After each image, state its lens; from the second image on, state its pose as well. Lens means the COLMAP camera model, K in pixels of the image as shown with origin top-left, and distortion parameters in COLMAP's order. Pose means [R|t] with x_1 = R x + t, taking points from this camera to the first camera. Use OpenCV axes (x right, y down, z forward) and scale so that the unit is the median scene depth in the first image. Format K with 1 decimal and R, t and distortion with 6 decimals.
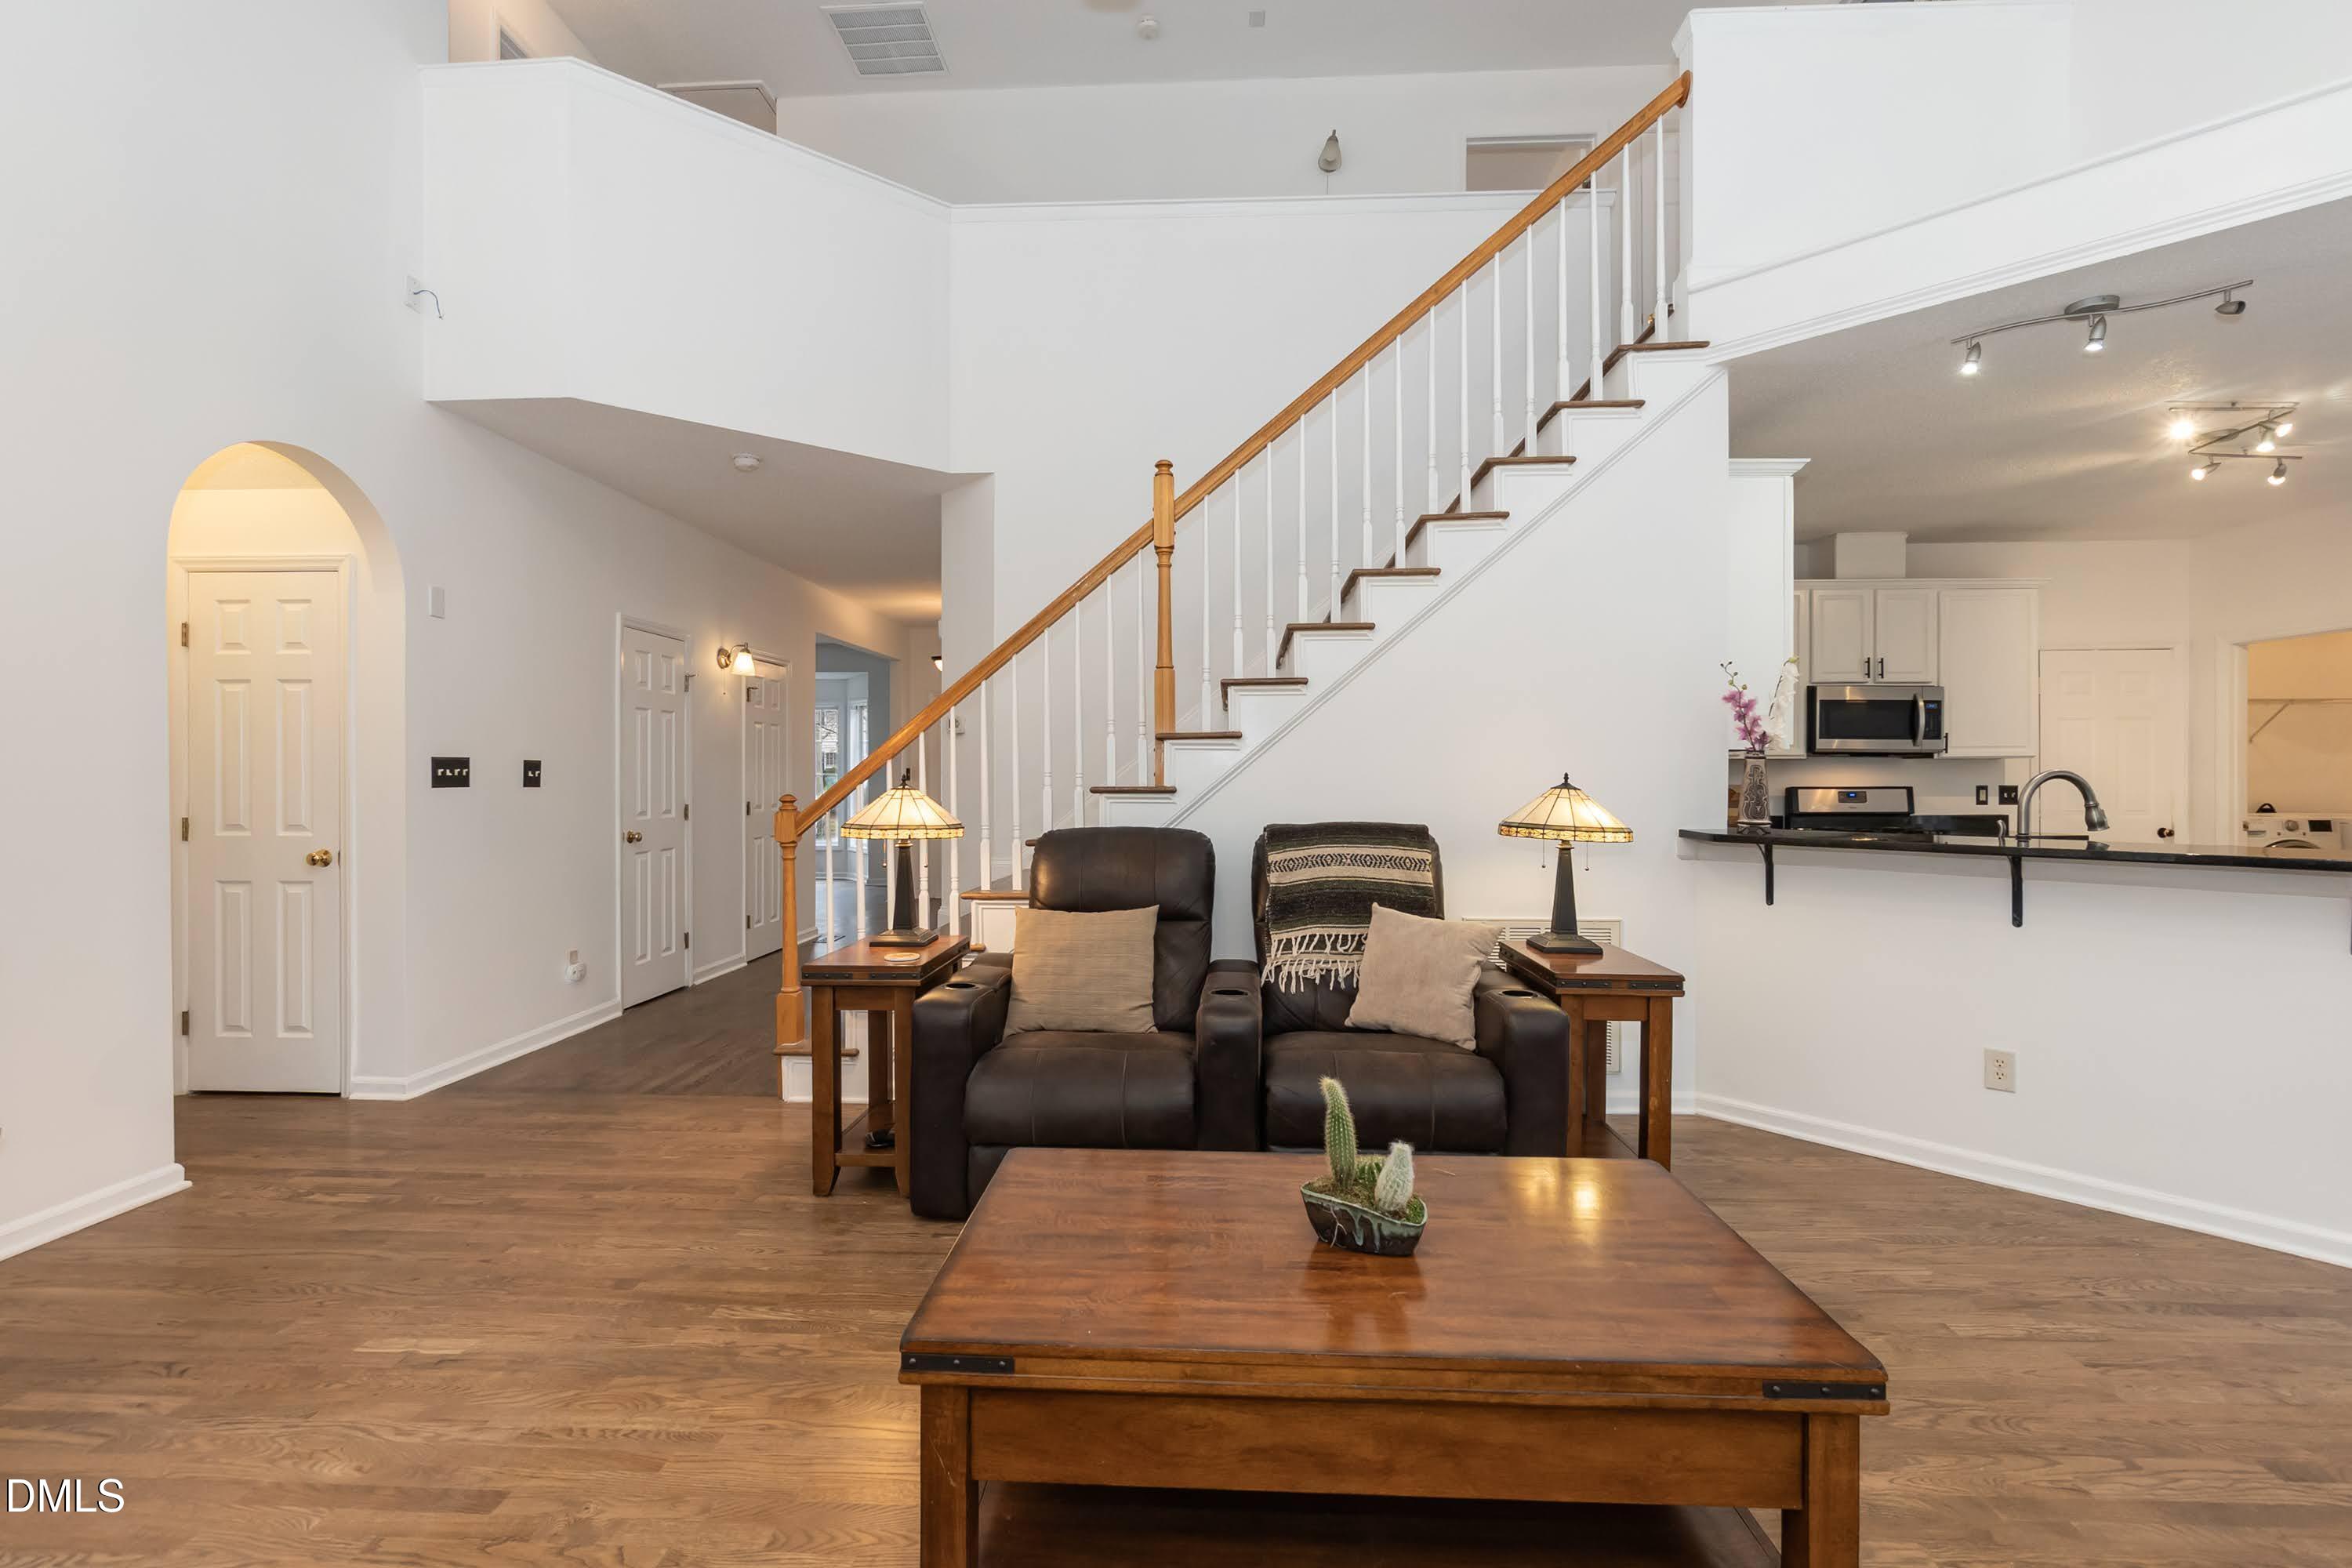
lens RADIAL K [[997.7, 0, 1177.9], [0, 997.7, 780.7], [0, 0, 1]] dist [-0.000169, 0.000222]
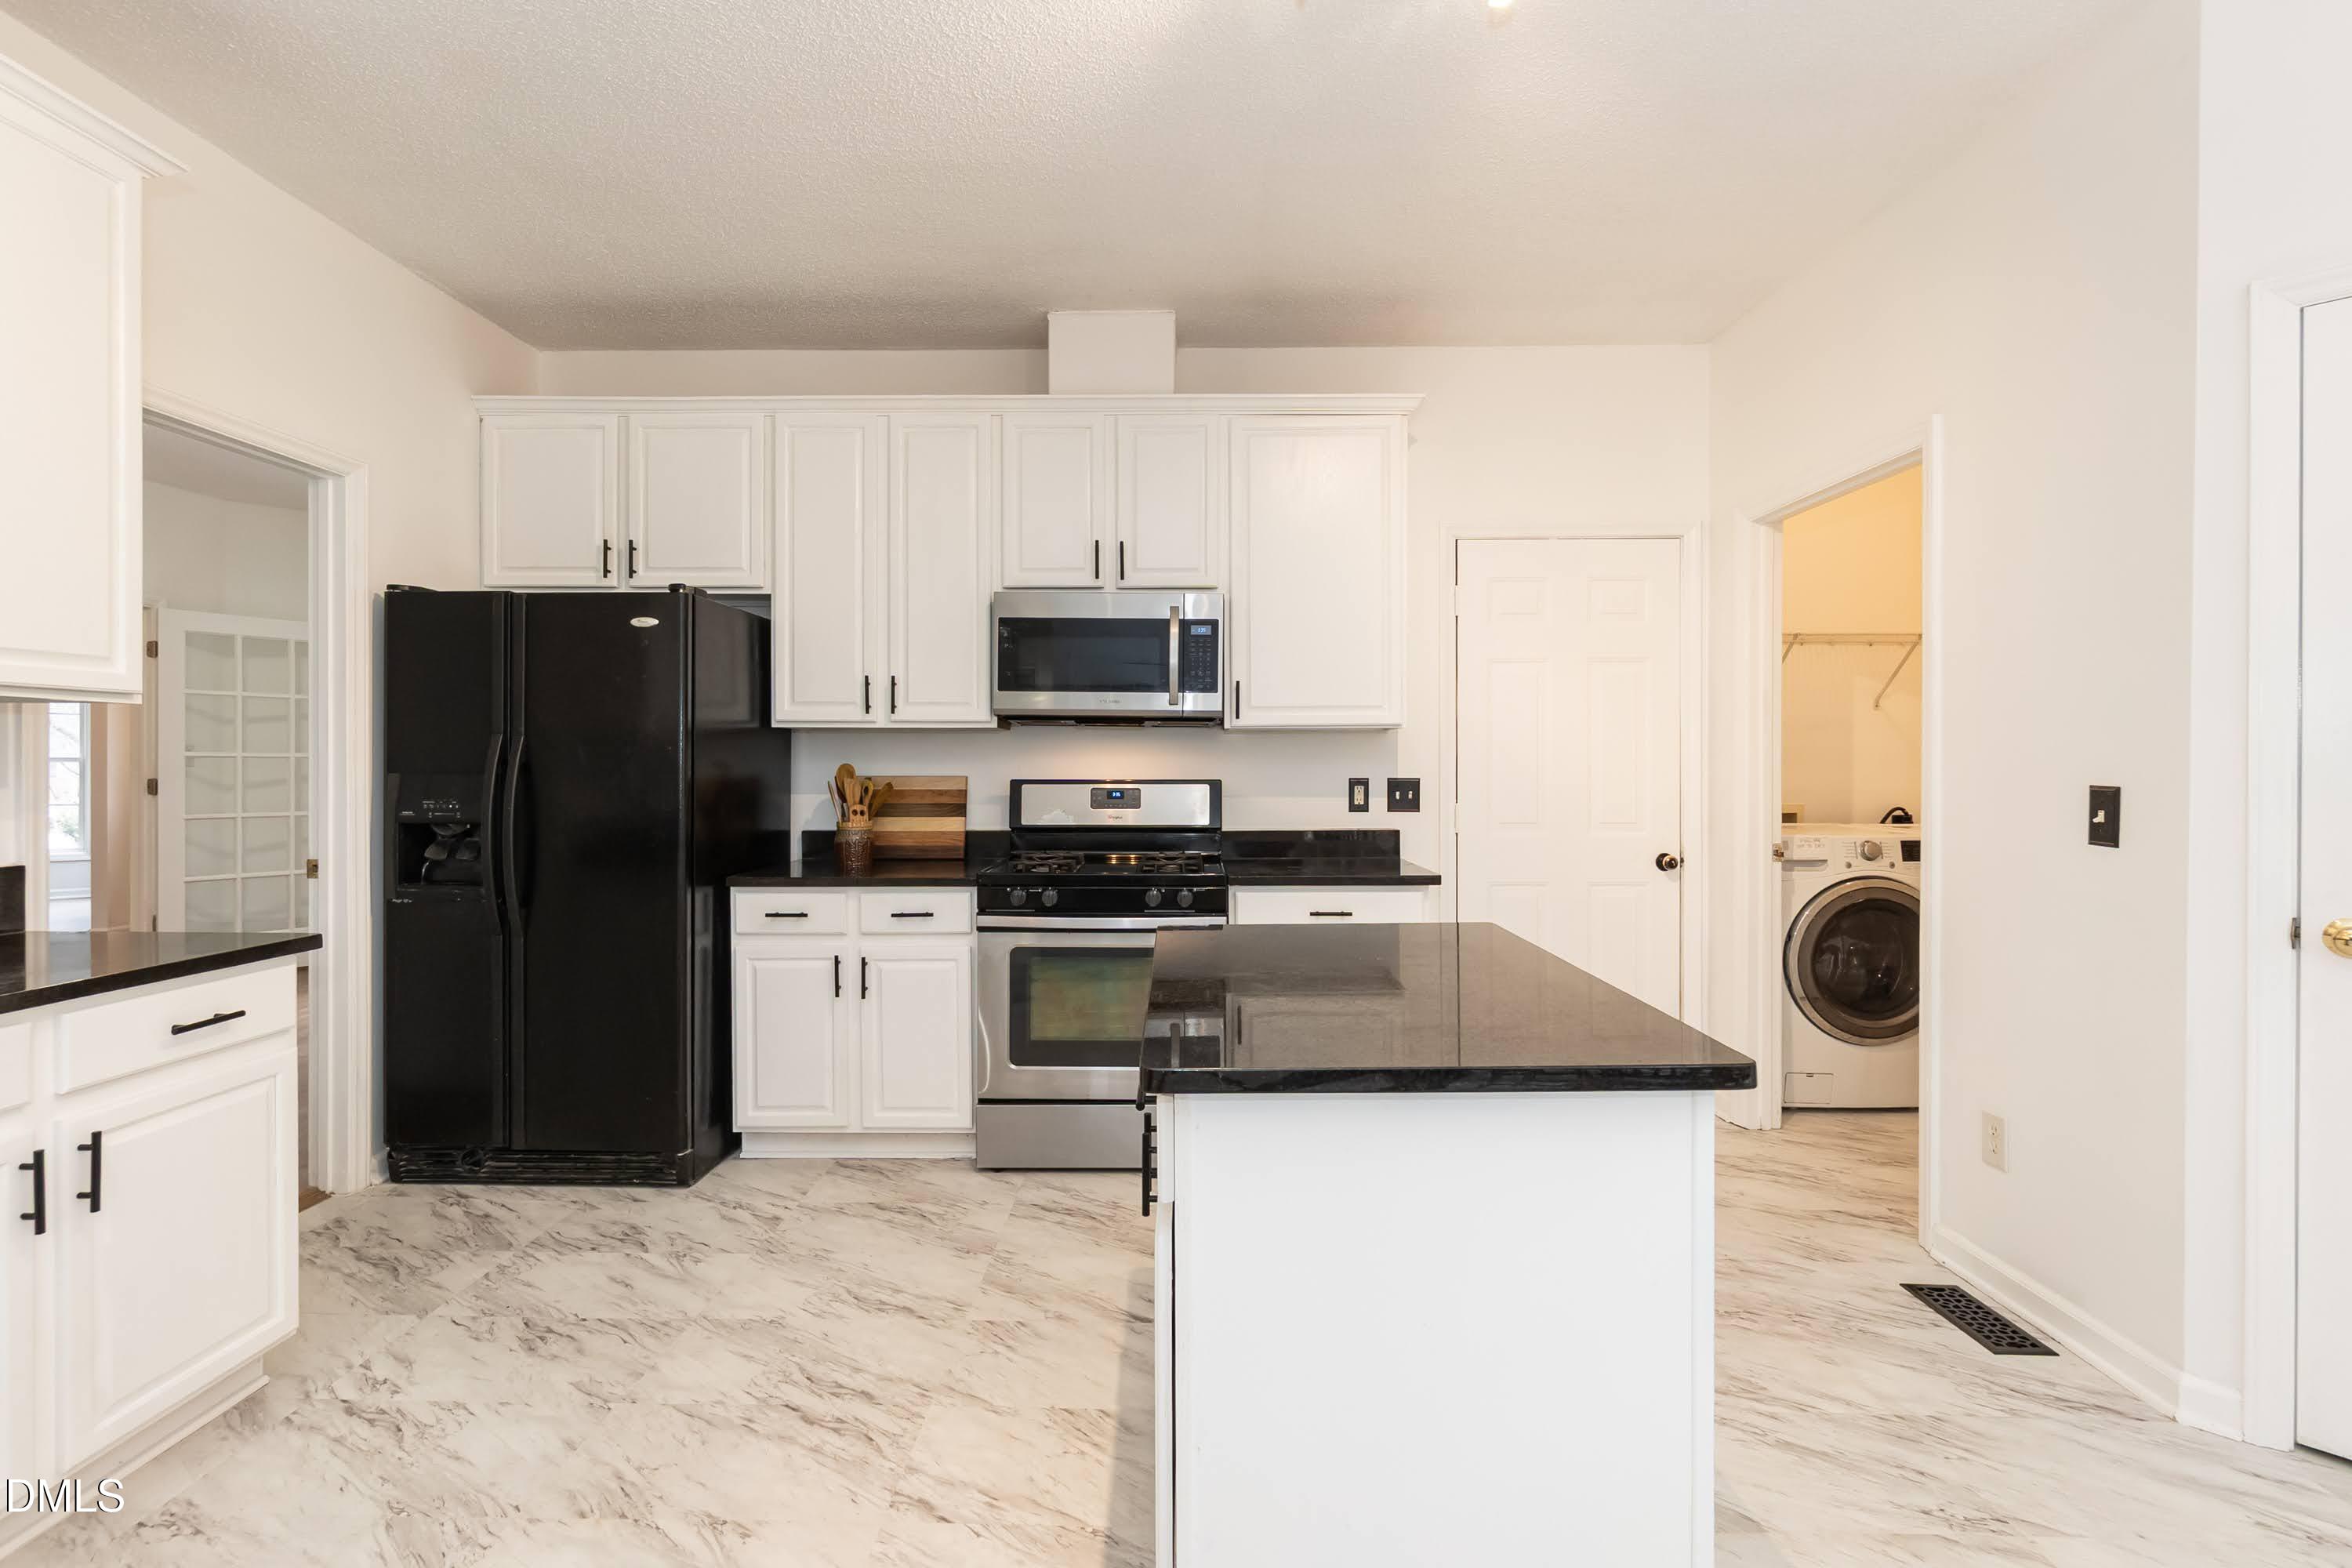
lens RADIAL K [[997.7, 0, 1178.4], [0, 997.7, 777.7], [0, 0, 1]] dist [-0.000169, 0.000222]
pose [[0.999005, 0.002050, 0.044561, 0.687154], [-0.002274, 0.999985, 0.004977, 0.002142], [-0.044550, -0.005073, 0.998994, 0.445739]]
